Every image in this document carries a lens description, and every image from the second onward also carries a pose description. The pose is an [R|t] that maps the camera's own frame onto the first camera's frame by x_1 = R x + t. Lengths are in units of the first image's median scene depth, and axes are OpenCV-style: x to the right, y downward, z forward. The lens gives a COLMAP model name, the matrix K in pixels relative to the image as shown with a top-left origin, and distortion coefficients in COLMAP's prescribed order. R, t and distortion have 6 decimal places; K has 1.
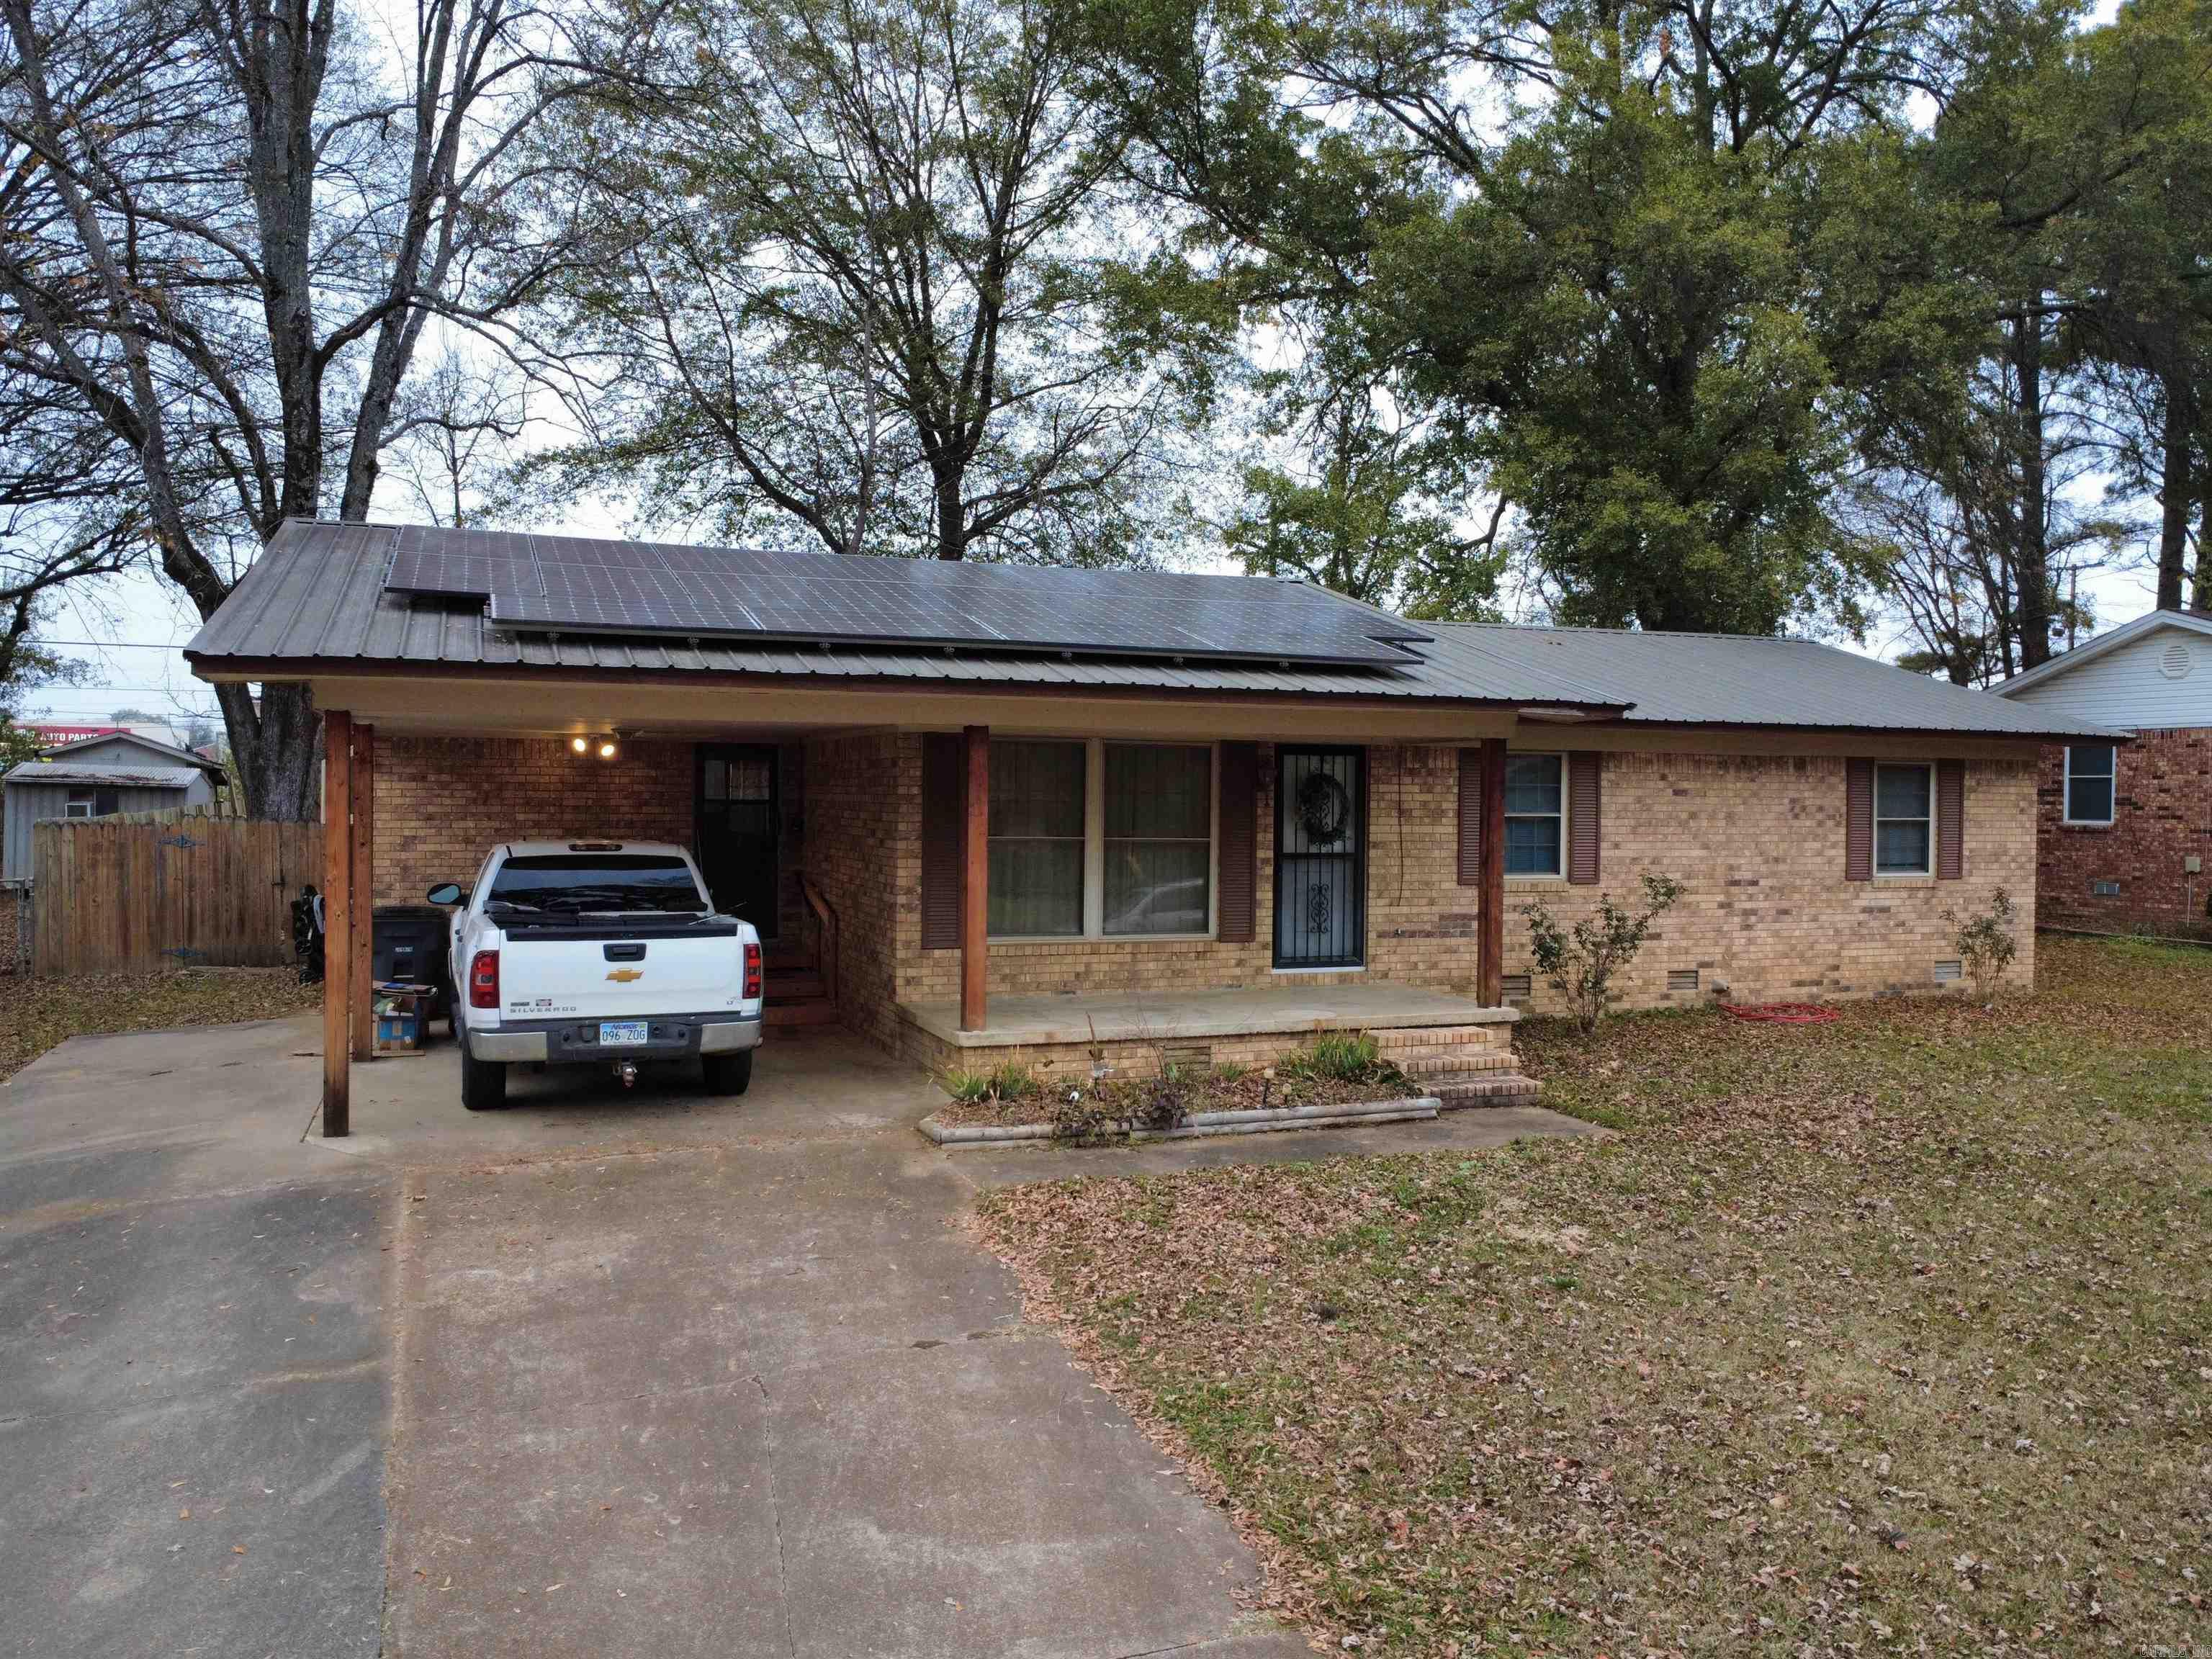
lens RADIAL K [[1627.0, 0, 1107.1], [0, 1627.0, 828.1], [0, 0, 1]] dist [0.005031, 0.001876]
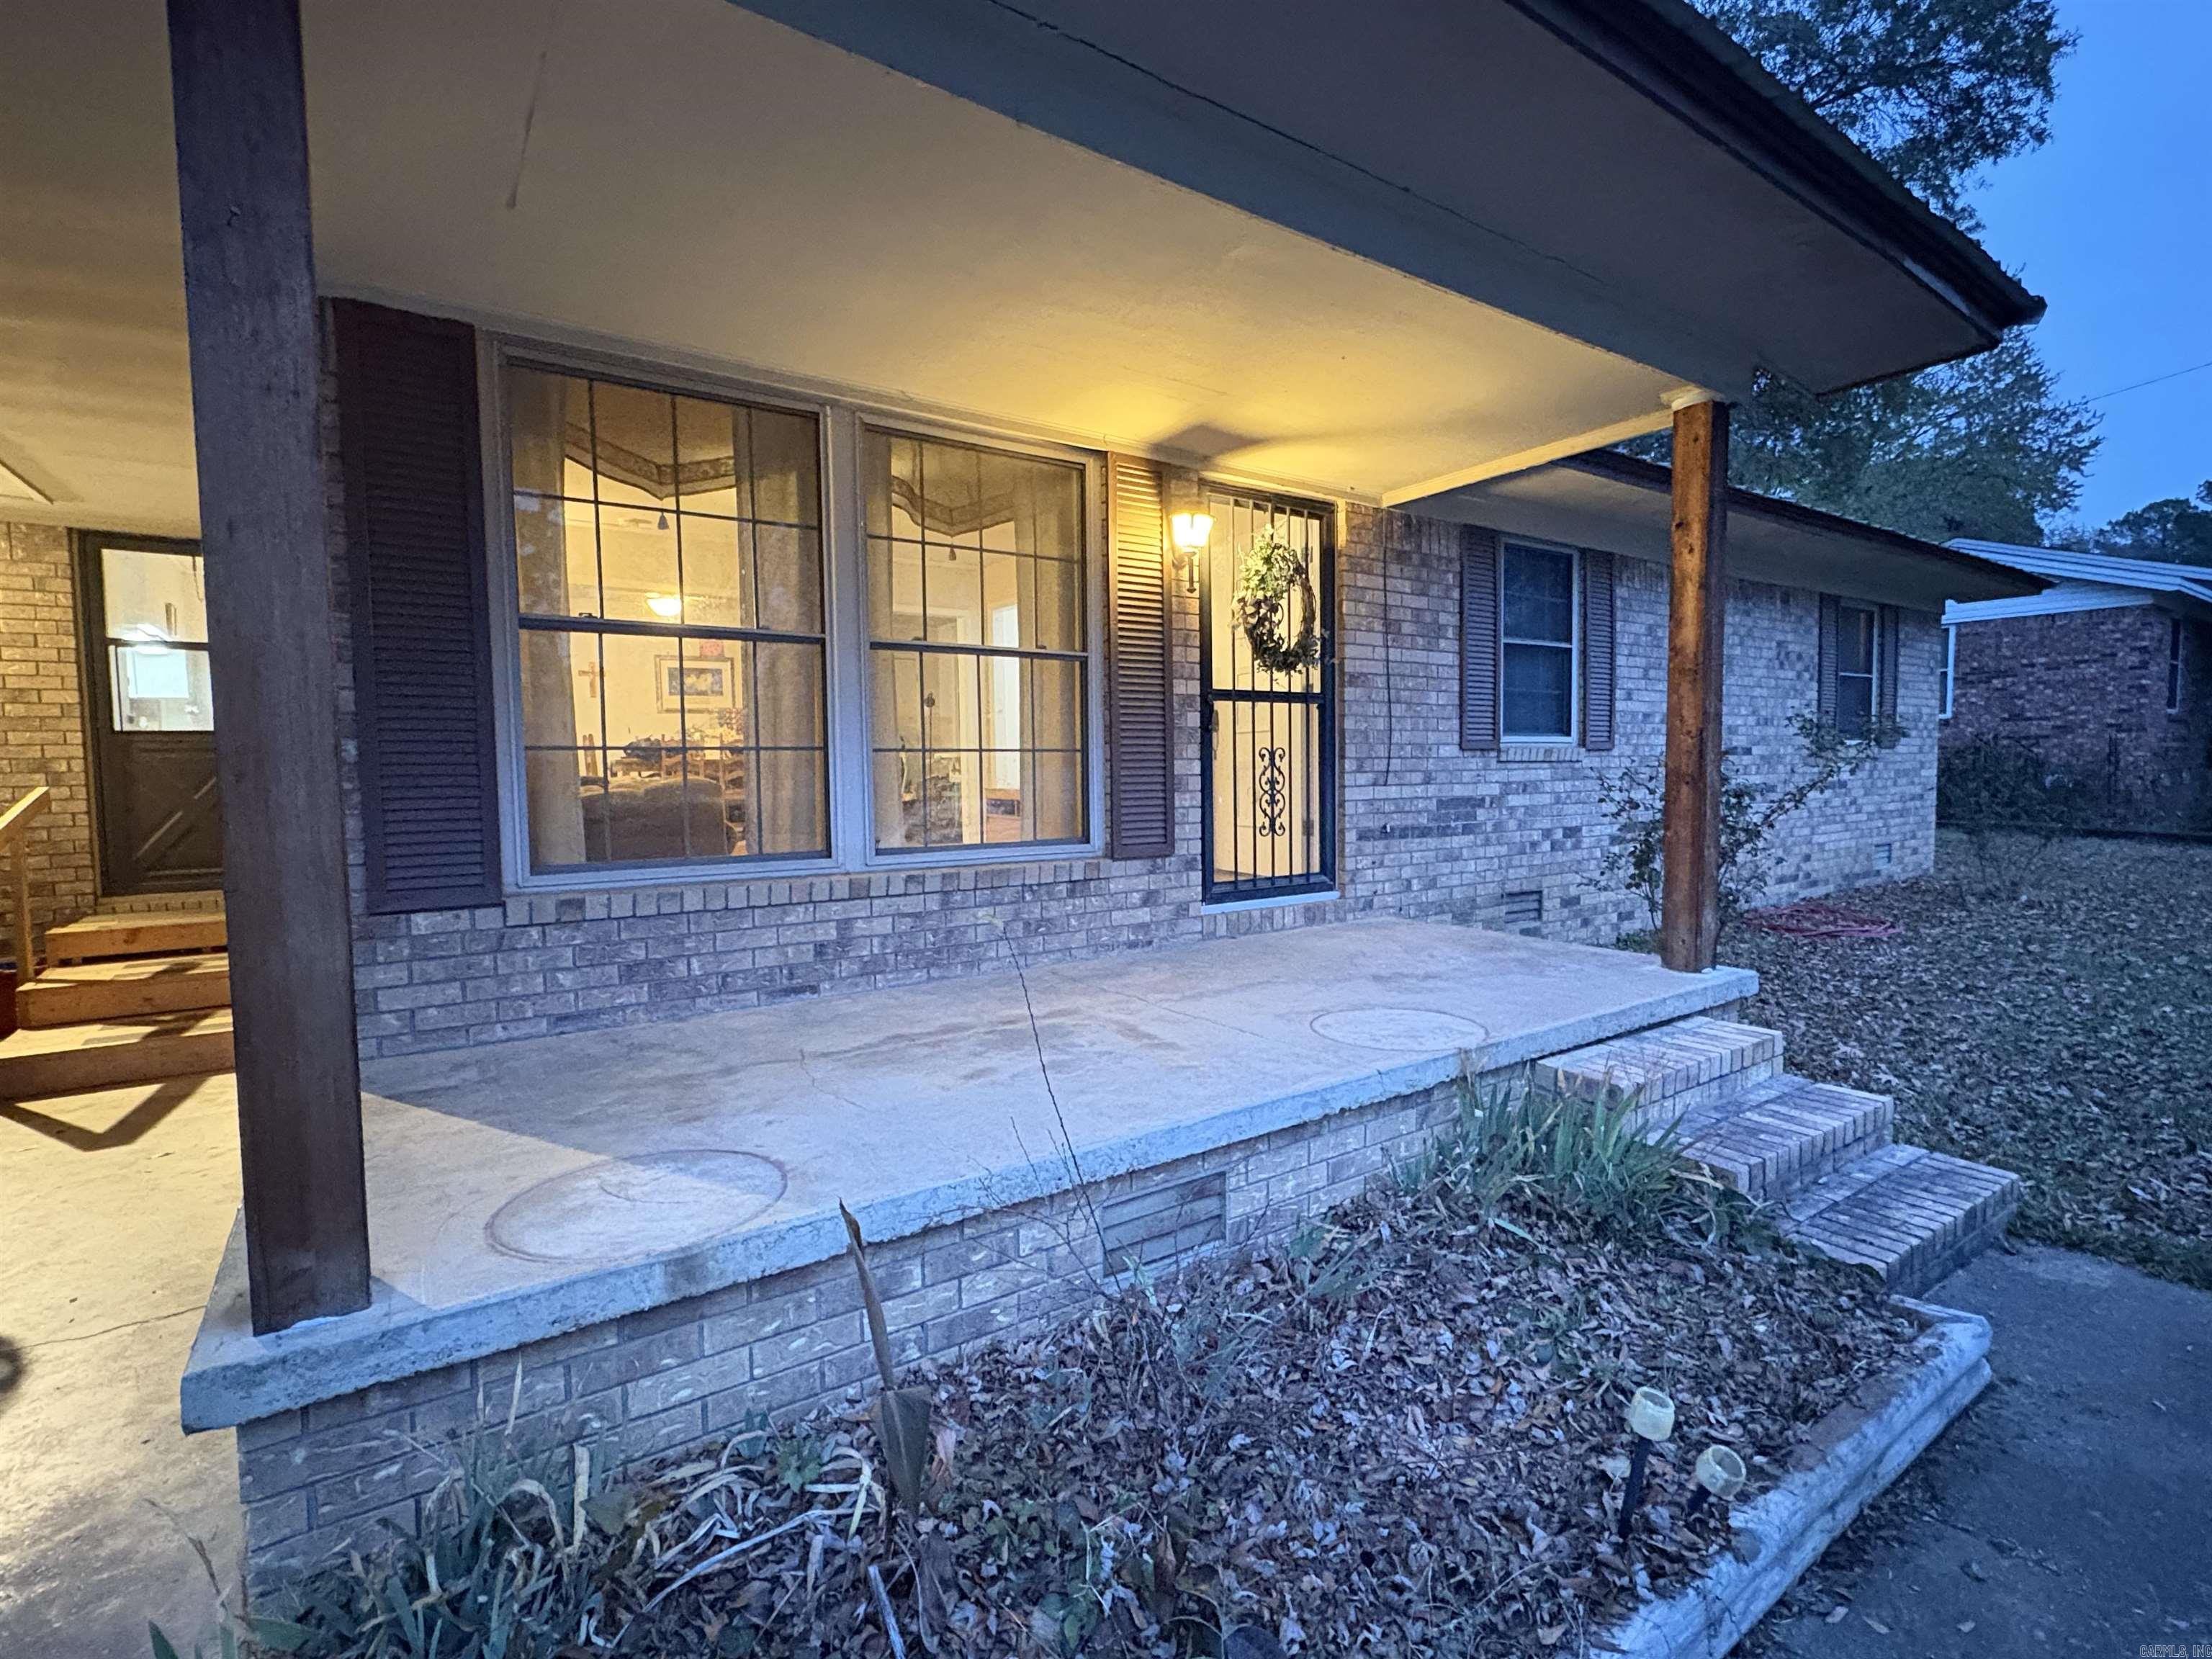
lens RADIAL K [[1036.1, 0, 1110.8], [0, 1036.1, 824.5], [0, 0, 1]] dist [-0.003948, -0.000220]
pose [[0.971578, -0.035525, 0.234037, -0.005573], [0.026313, 0.998755, 0.042370, 0.043982], [-0.235251, -0.035008, 0.971304, 0.665912]]
